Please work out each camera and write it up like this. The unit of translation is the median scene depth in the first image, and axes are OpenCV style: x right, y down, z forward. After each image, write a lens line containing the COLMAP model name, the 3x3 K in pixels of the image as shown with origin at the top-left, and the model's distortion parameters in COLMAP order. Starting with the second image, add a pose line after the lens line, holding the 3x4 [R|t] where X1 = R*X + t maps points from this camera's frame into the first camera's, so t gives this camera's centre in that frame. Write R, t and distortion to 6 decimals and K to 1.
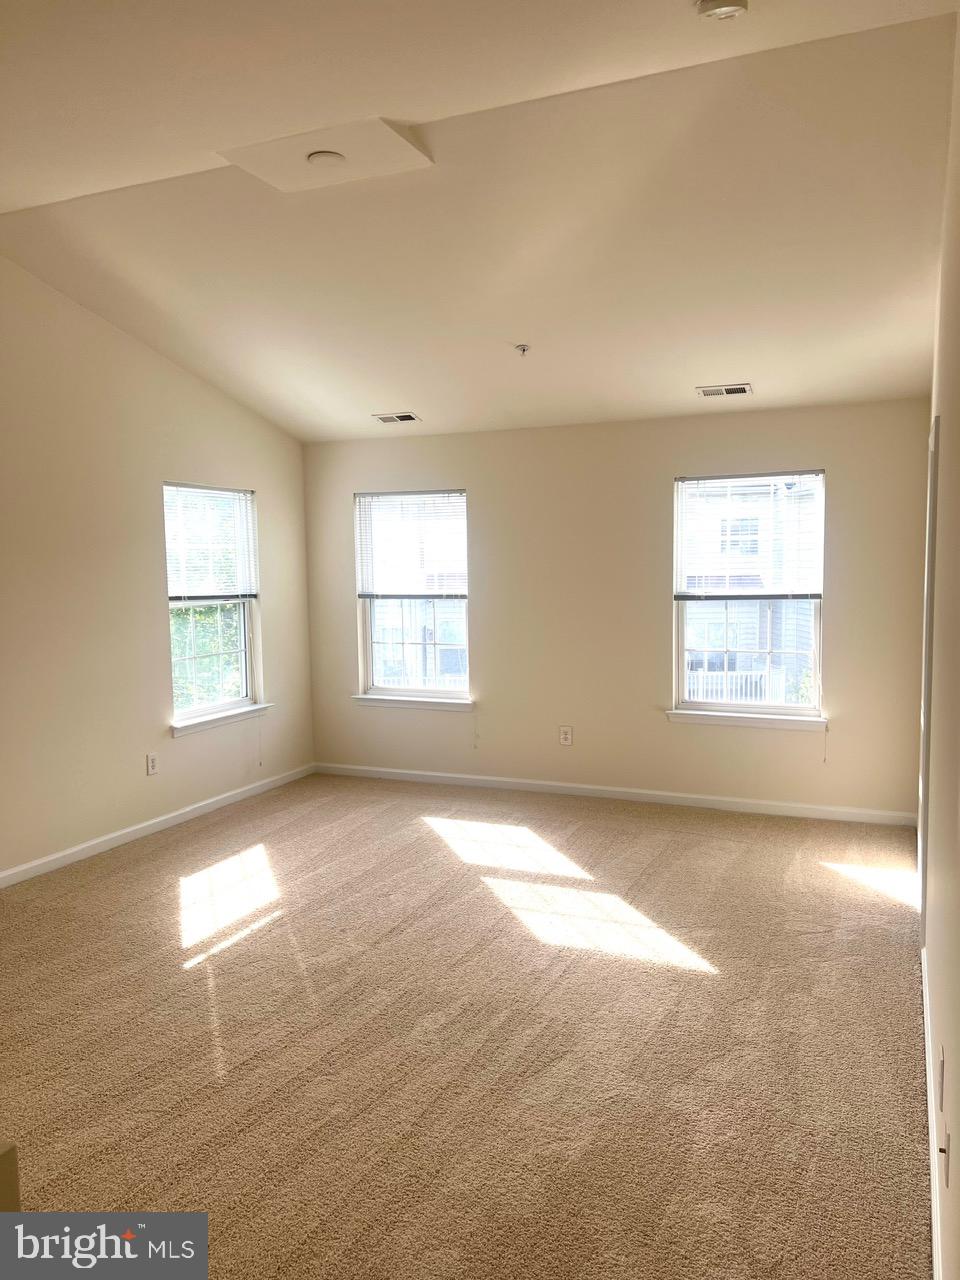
lens RADIAL K [[942.3, 0, 480.0], [0, 942.3, 640.0], [0, 0, 1]] dist [0.094057, -0.149133]
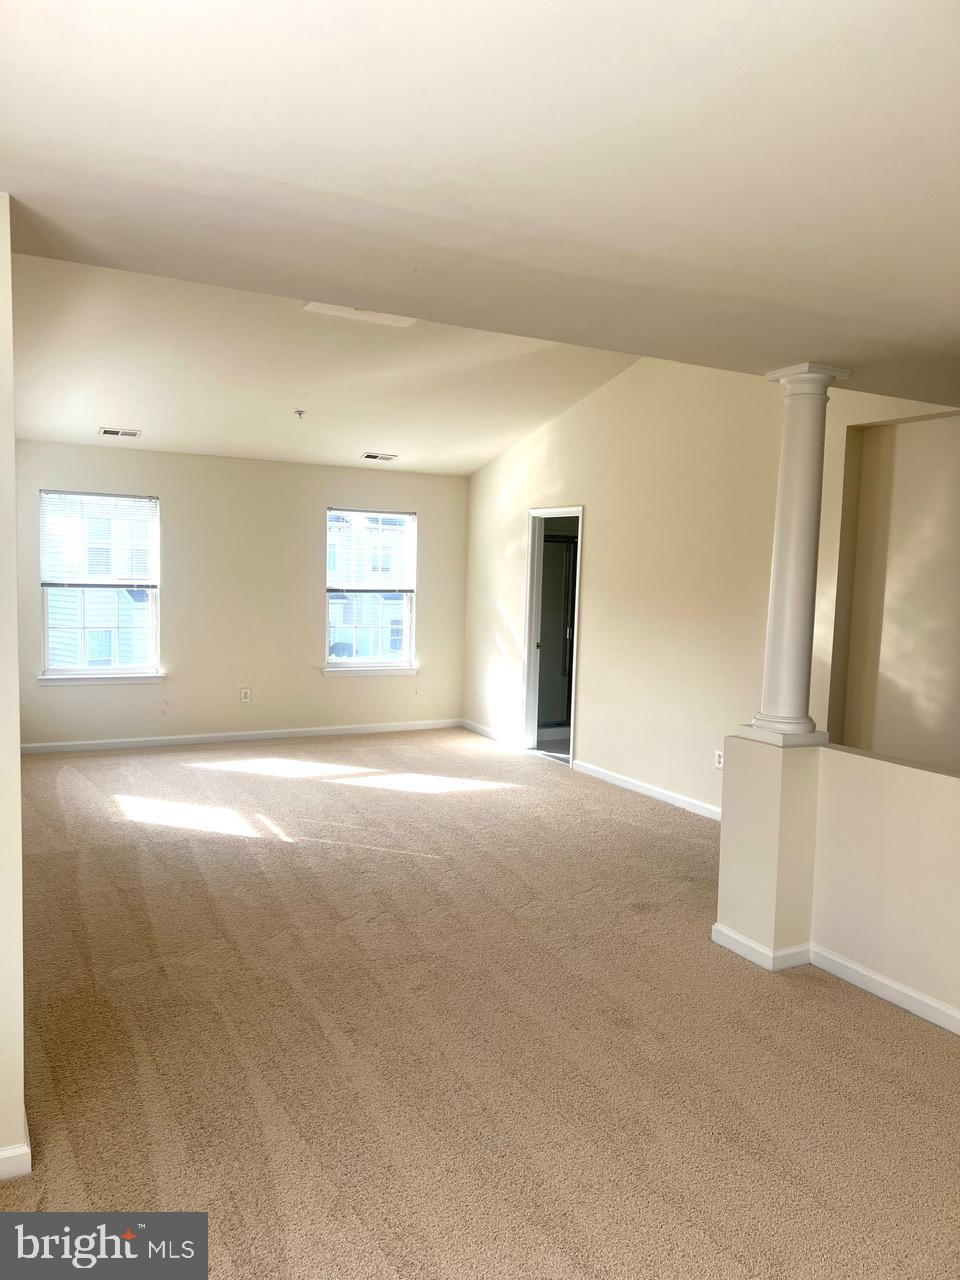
lens RADIAL K [[942.3, 0, 480.0], [0, 942.3, 640.0], [0, 0, 1]] dist [0.094057, -0.149133]
pose [[0.633048, -0.030020, 0.773530, -0.796735], [0.019249, 0.999549, 0.023039, 0.002268], [-0.773873, 0.000306, 0.633340, -0.099243]]
